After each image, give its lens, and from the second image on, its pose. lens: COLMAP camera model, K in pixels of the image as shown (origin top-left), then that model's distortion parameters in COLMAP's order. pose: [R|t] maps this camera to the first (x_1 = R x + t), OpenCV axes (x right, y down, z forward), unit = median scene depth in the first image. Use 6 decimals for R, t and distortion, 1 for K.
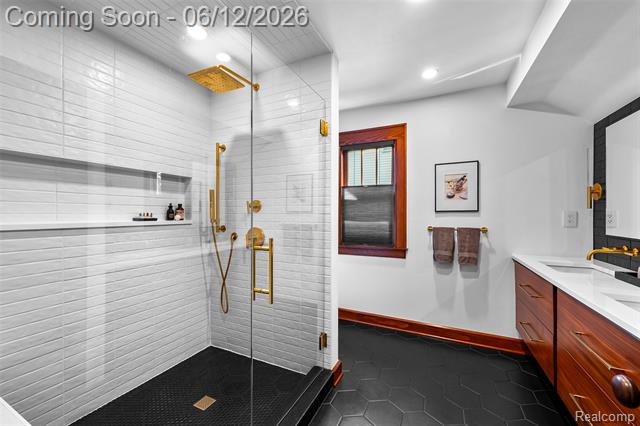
lens RADIAL K [[256.6, 0, 319.6], [0, 256.6, 214.6], [0, 0, 1]] dist [0.003713, -0.000692]
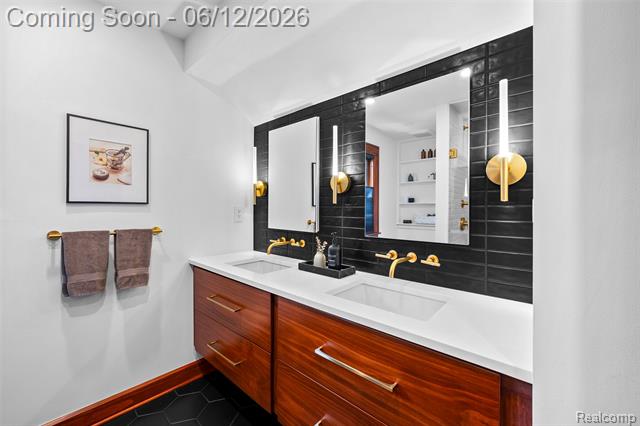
lens RADIAL K [[256.6, 0, 321.3], [0, 256.6, 209.6], [0, 0, 1]] dist [0.003713, -0.000692]
pose [[0.270110, 0.000963, 0.962829, 0.084579], [-0.010064, 0.999948, 0.001823, -0.003773], [-0.962777, -0.010183, 0.270106, 0.370131]]
